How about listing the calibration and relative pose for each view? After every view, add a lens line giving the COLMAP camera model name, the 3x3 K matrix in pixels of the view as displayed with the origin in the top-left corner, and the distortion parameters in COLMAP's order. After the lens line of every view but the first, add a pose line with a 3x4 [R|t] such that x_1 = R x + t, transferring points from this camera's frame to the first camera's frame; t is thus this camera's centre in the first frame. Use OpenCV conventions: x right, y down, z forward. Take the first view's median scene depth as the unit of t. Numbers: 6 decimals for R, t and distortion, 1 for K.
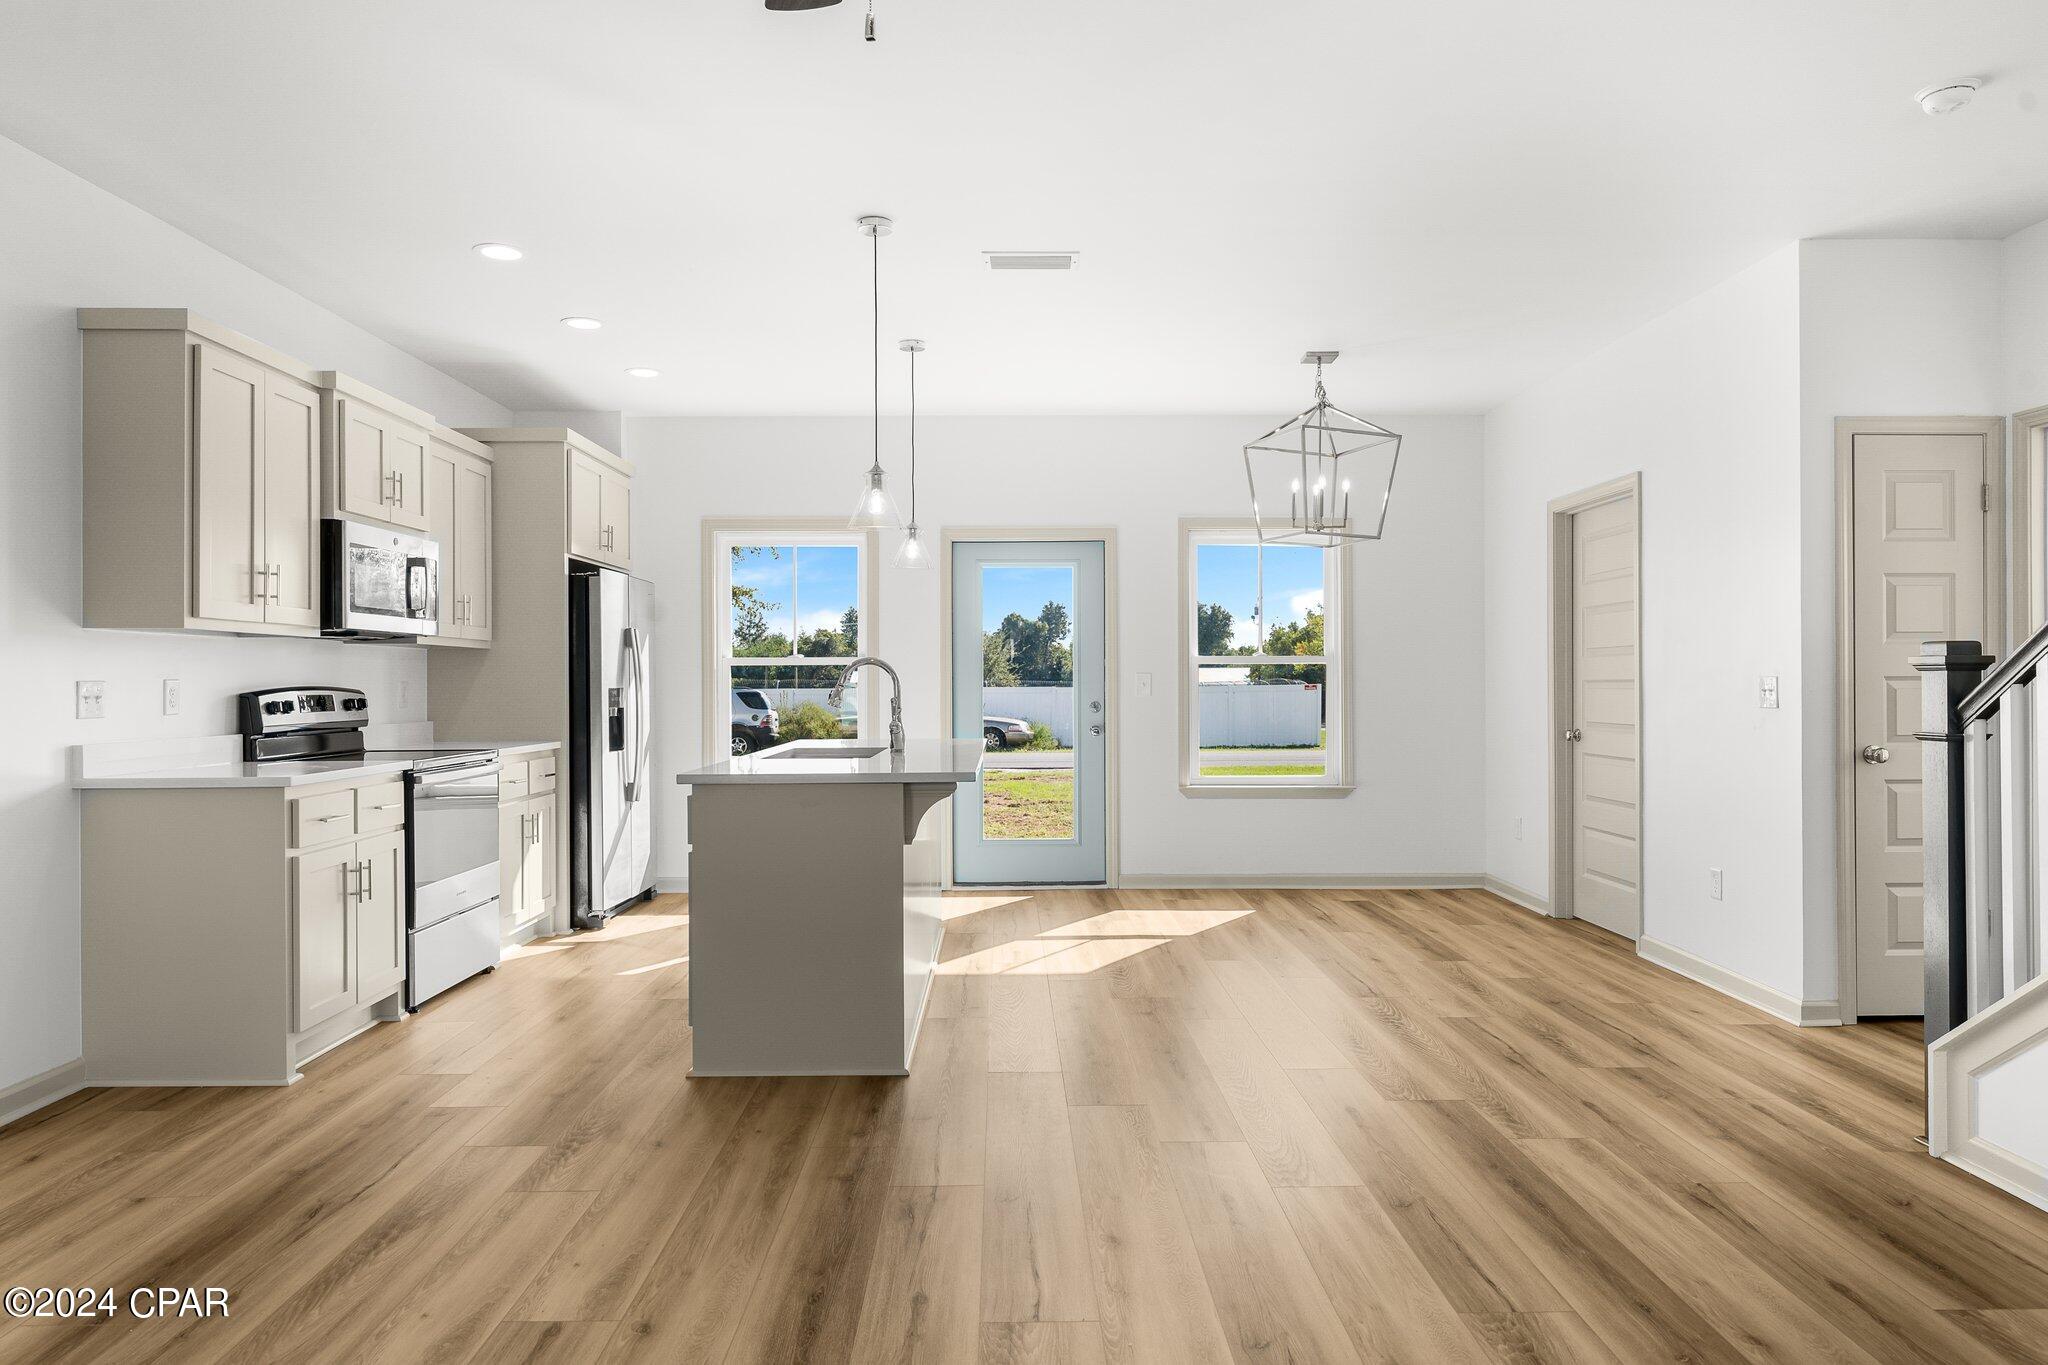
lens RADIAL K [[1286.1, 0, 1040.8], [0, 1286.1, 677.3], [0, 0, 1]] dist [-0.006492, 0.004811]
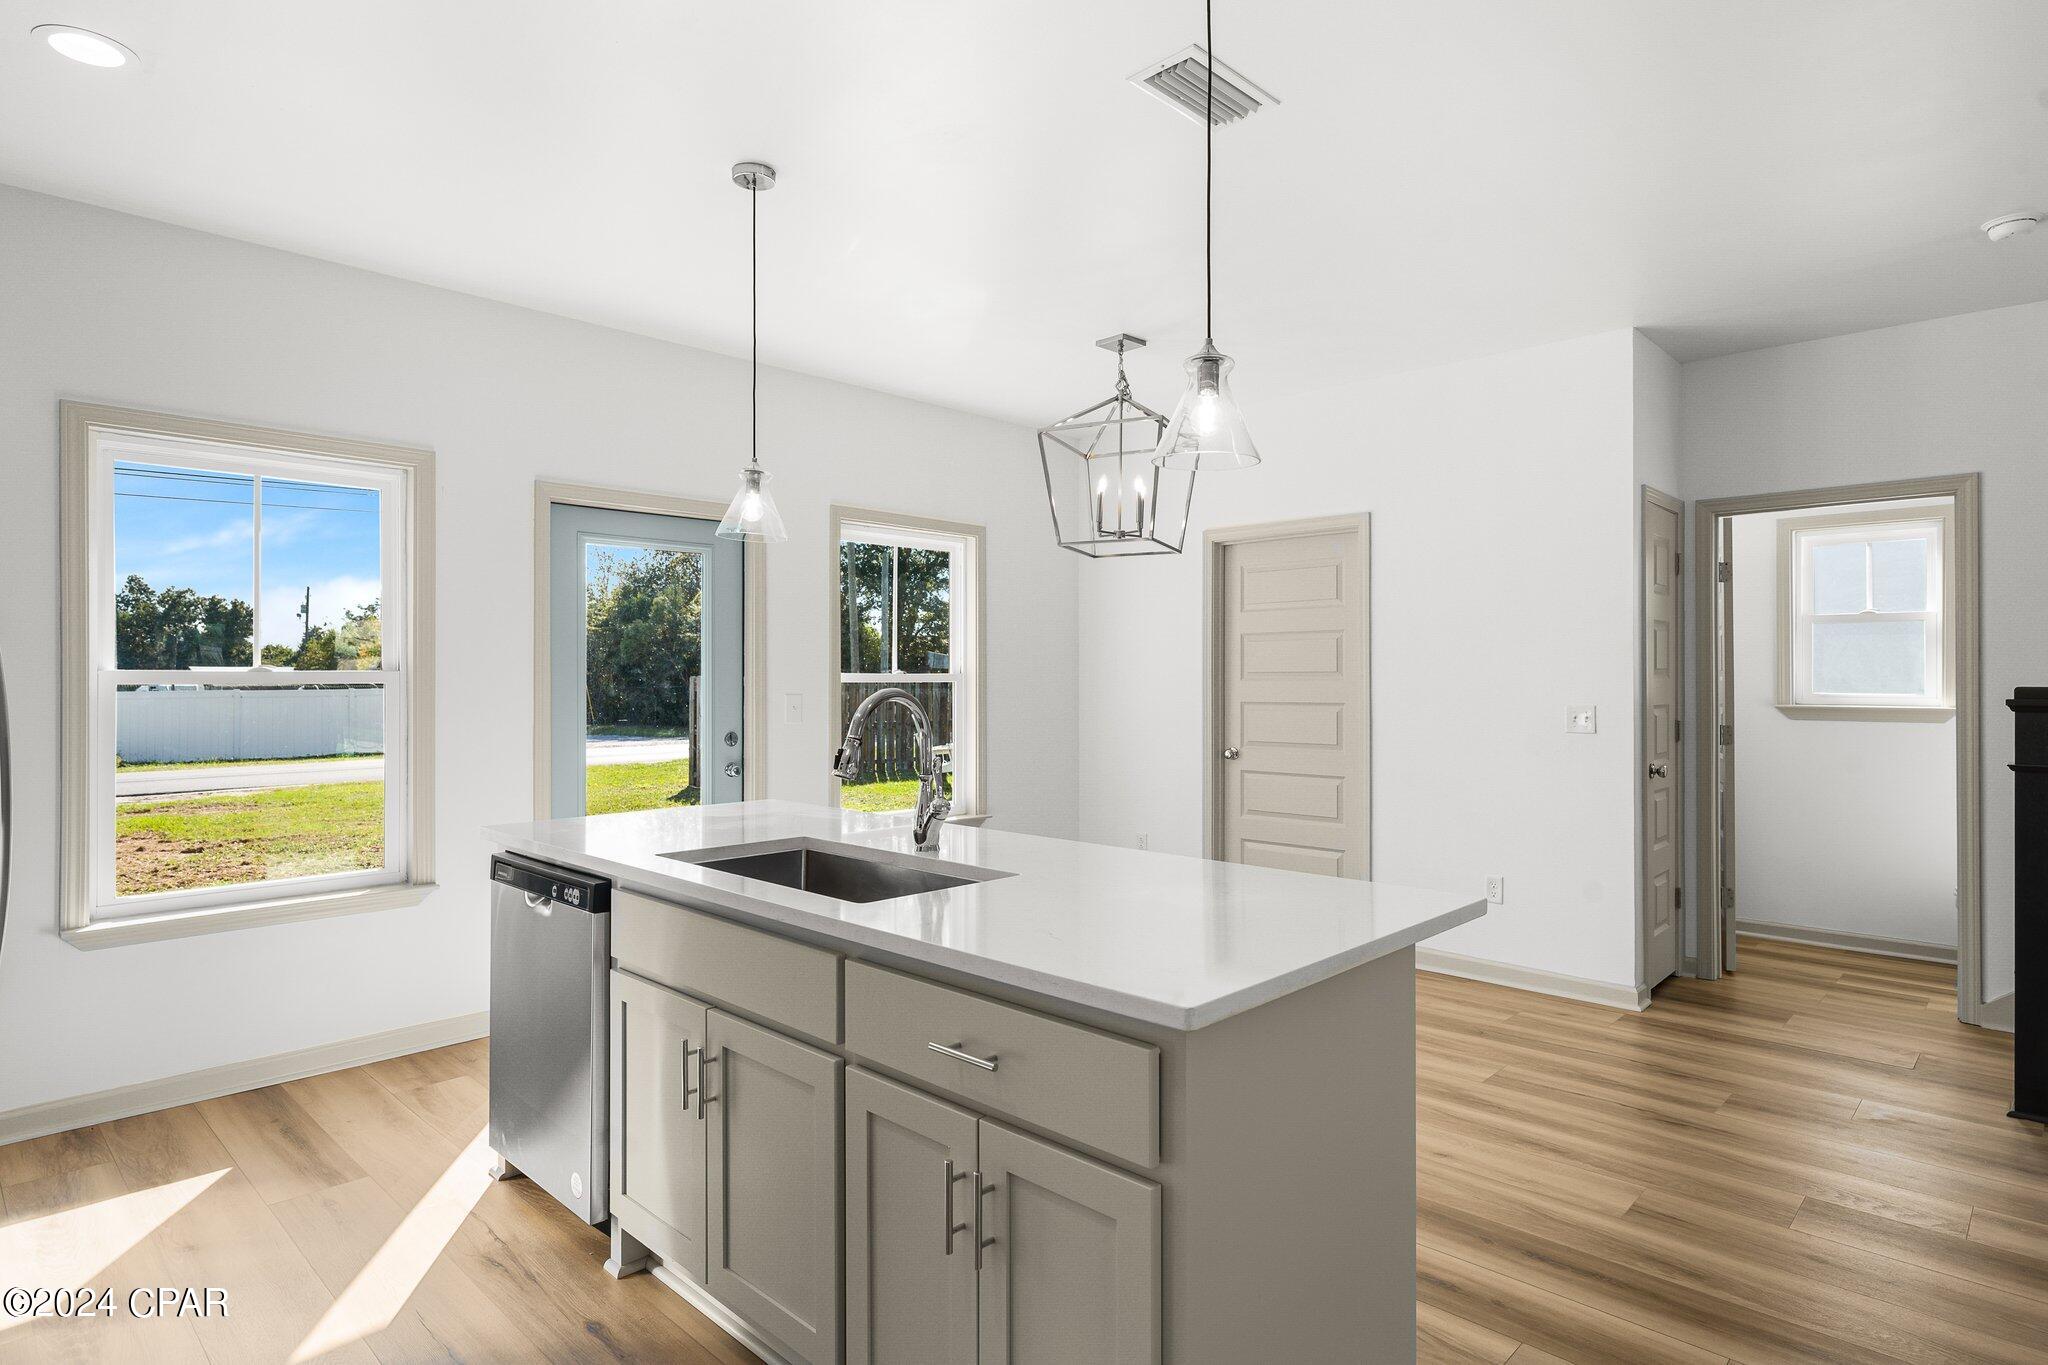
lens RADIAL K [[1092.5, 0, 1037.7], [0, 1092.5, 669.6], [0, 0, 1]] dist [-0.003864, 0.001179]
pose [[0.711030, 0.010181, 0.703088, -0.516189], [-0.005078, 0.999943, -0.009345, -0.023588], [-0.703143, 0.003075, 0.711041, 0.739312]]
